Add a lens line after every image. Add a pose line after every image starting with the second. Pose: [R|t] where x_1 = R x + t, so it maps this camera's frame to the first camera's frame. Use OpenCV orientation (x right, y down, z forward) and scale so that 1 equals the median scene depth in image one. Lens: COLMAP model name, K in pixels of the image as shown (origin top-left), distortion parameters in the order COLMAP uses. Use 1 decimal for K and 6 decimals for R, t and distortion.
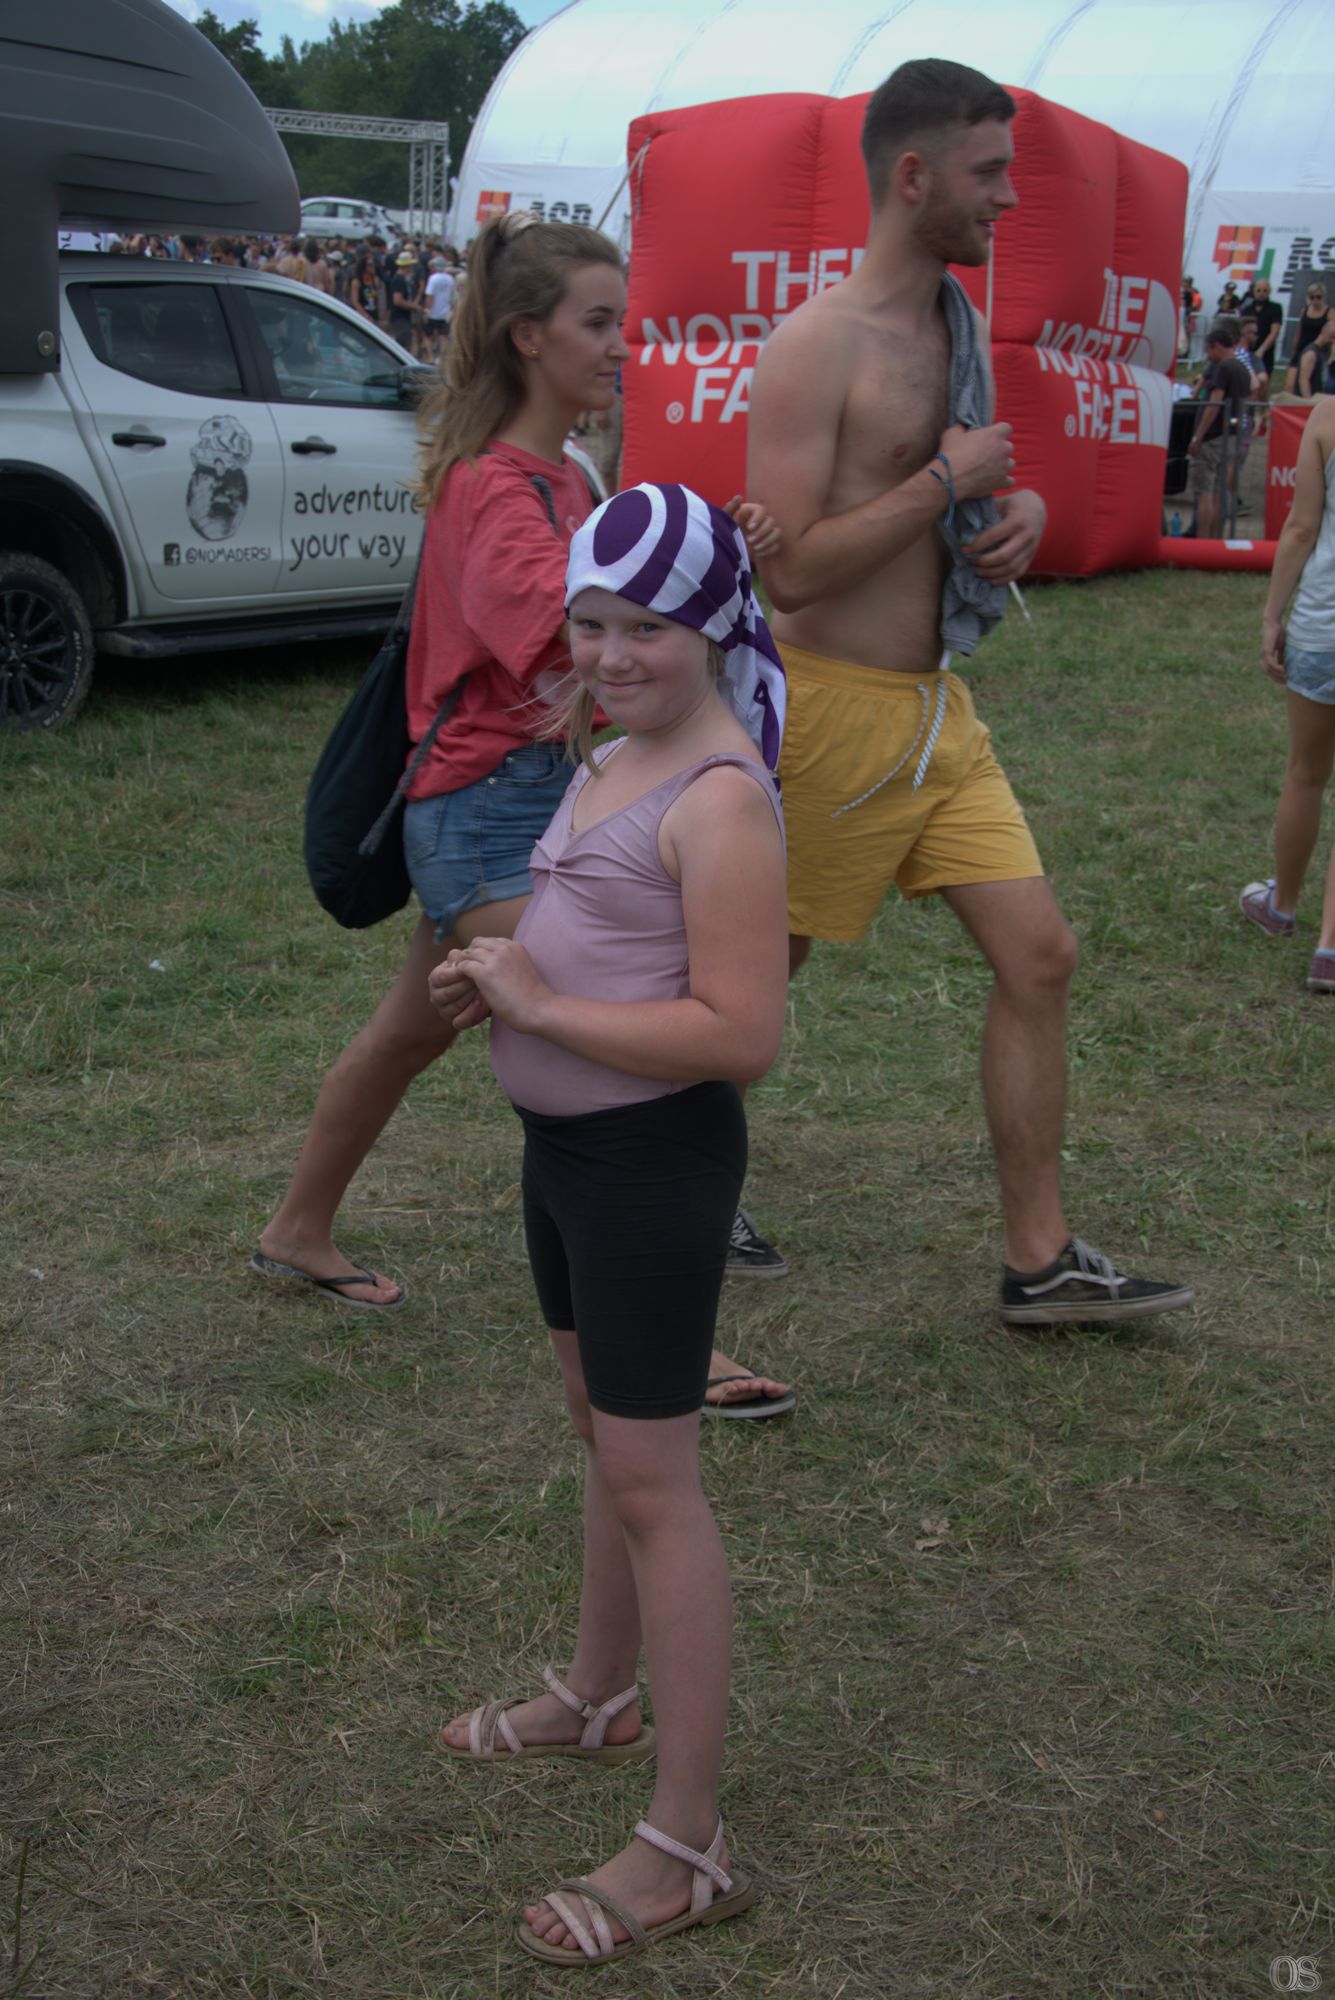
lens RADIAL K [[2324.3, 0, 667.5], [0, 2324.3, 1000.0], [0, 0, 1]] dist [0.072948, 0.029718]
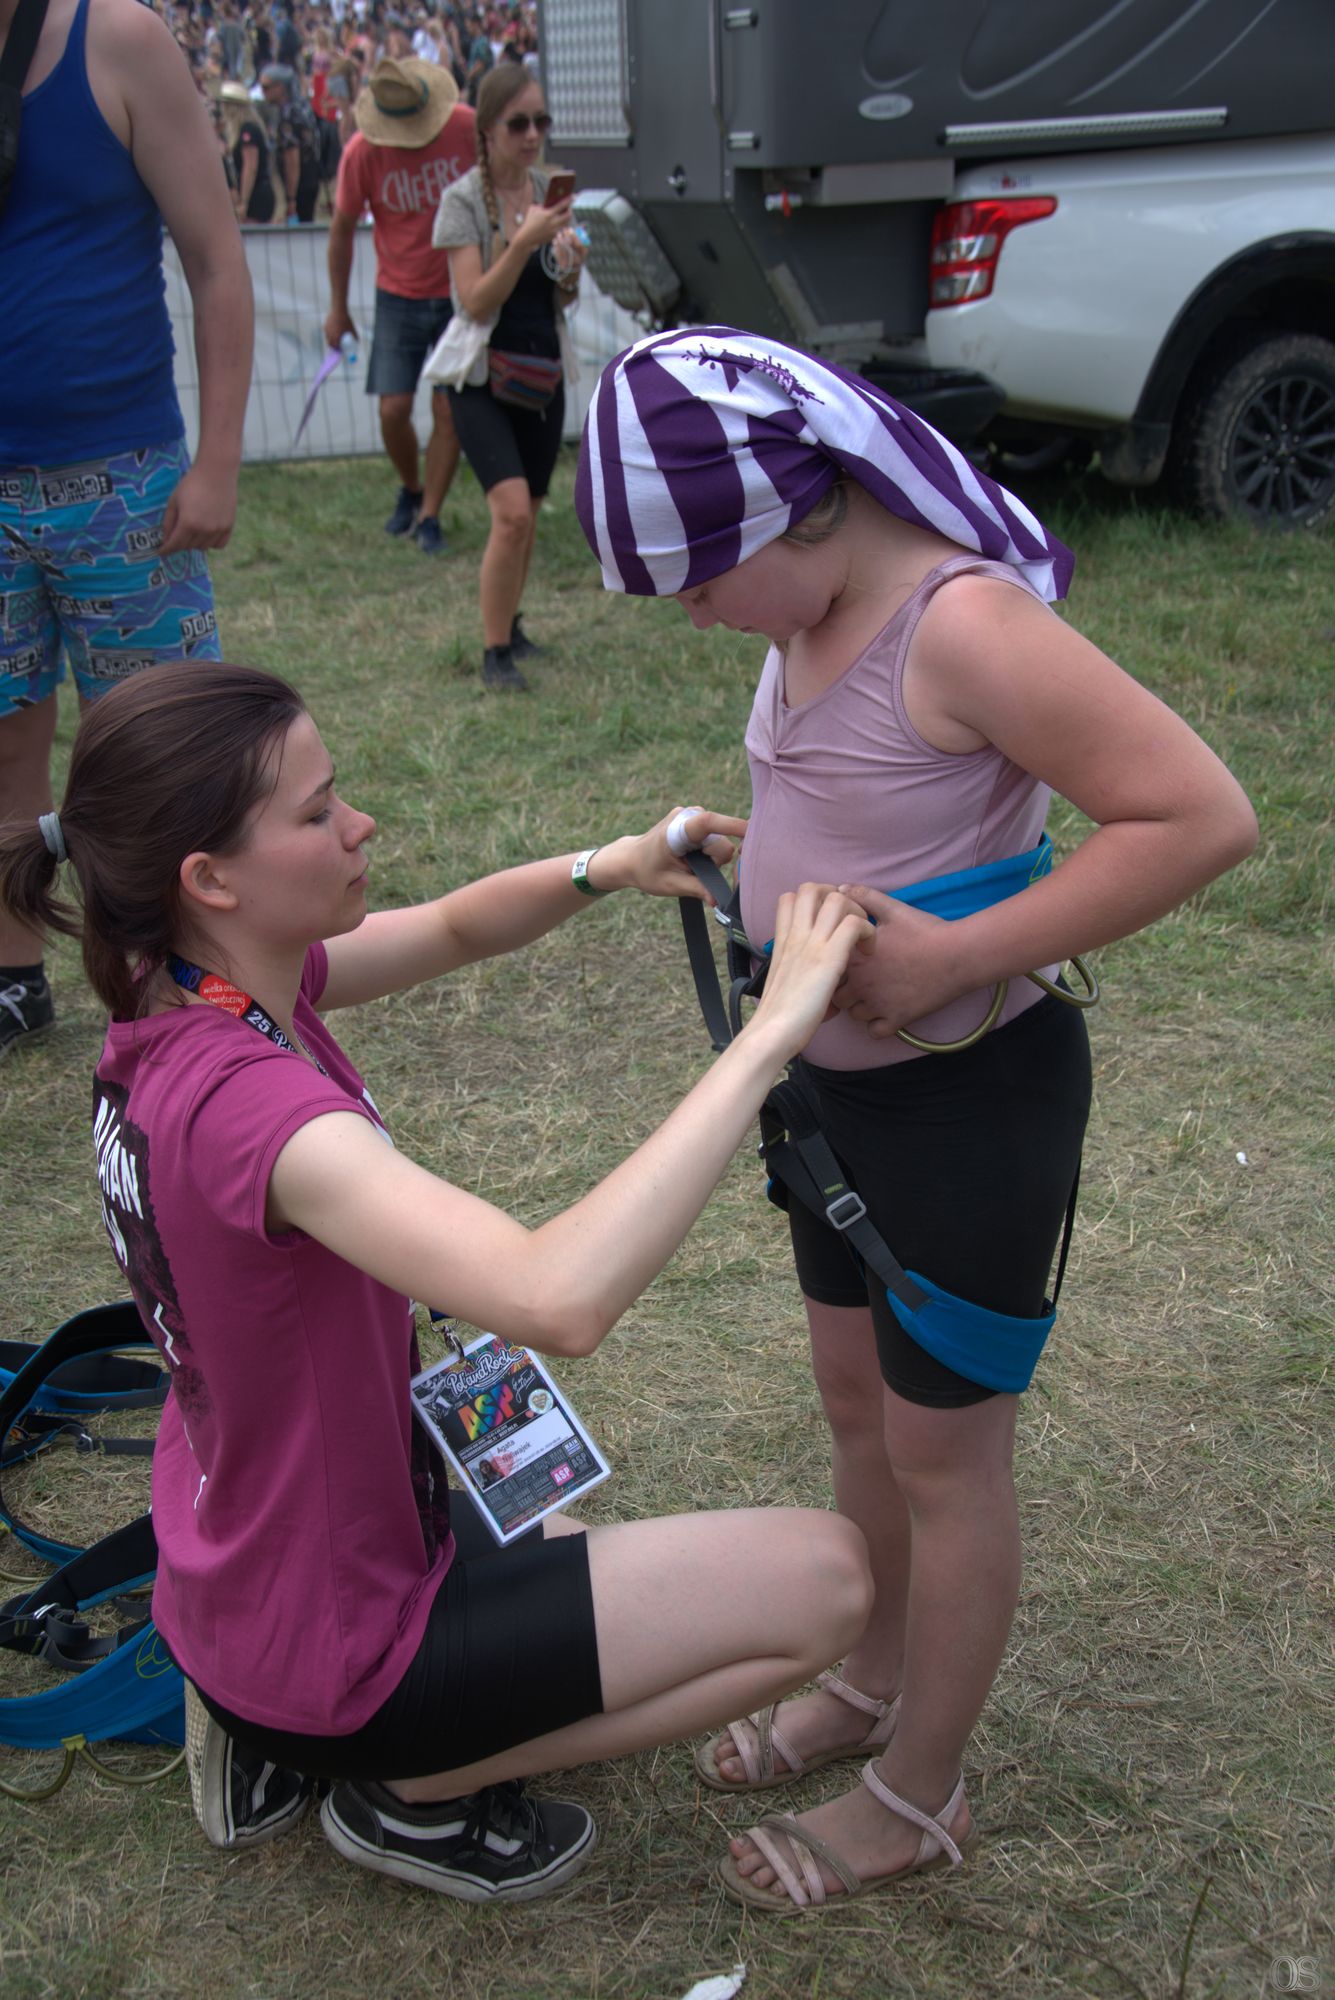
lens RADIAL K [[2353.3, 0, 667.5], [0, 2353.3, 1054.2], [0, 0, 1]] dist [0.009788, 0.291130]
pose [[0.870972, 0.120427, -0.476346, -0.020840], [-0.069290, 0.989914, 0.123571, -0.012105], [0.486423, -0.074620, 0.870531, 0.058359]]
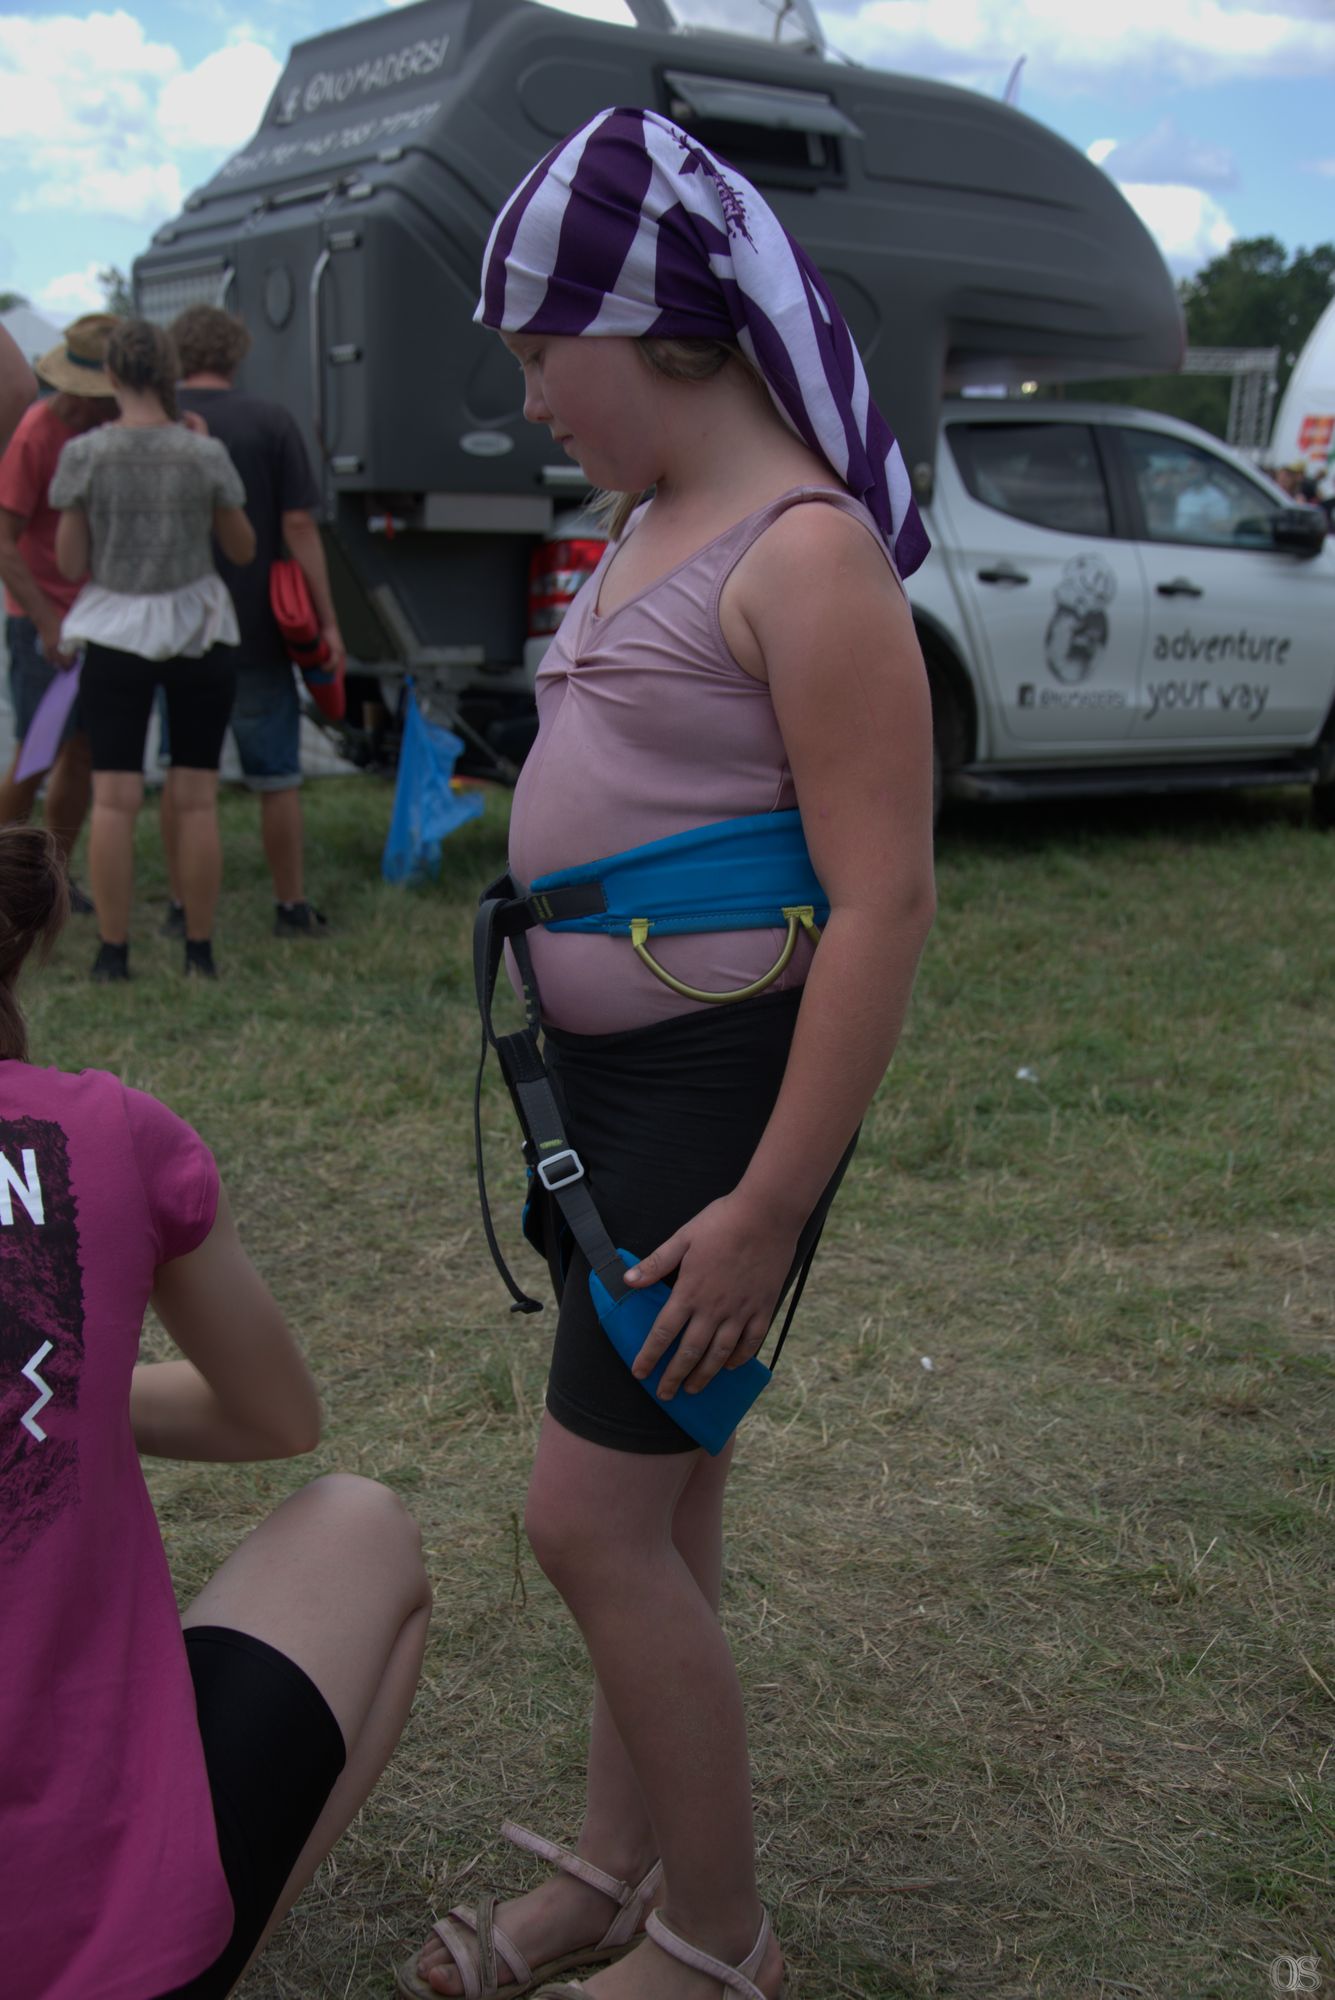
lens RADIAL K [[2353.3, 0, 667.5], [0, 2353.3, 1054.2], [0, 0, 1]] dist [0.009788, 0.291130]
pose [[0.944970, 0.052859, -0.322858, -0.054150], [-0.074946, 0.995594, -0.056356, 0.037024], [0.318457, 0.077452, 0.944768, 0.088744]]
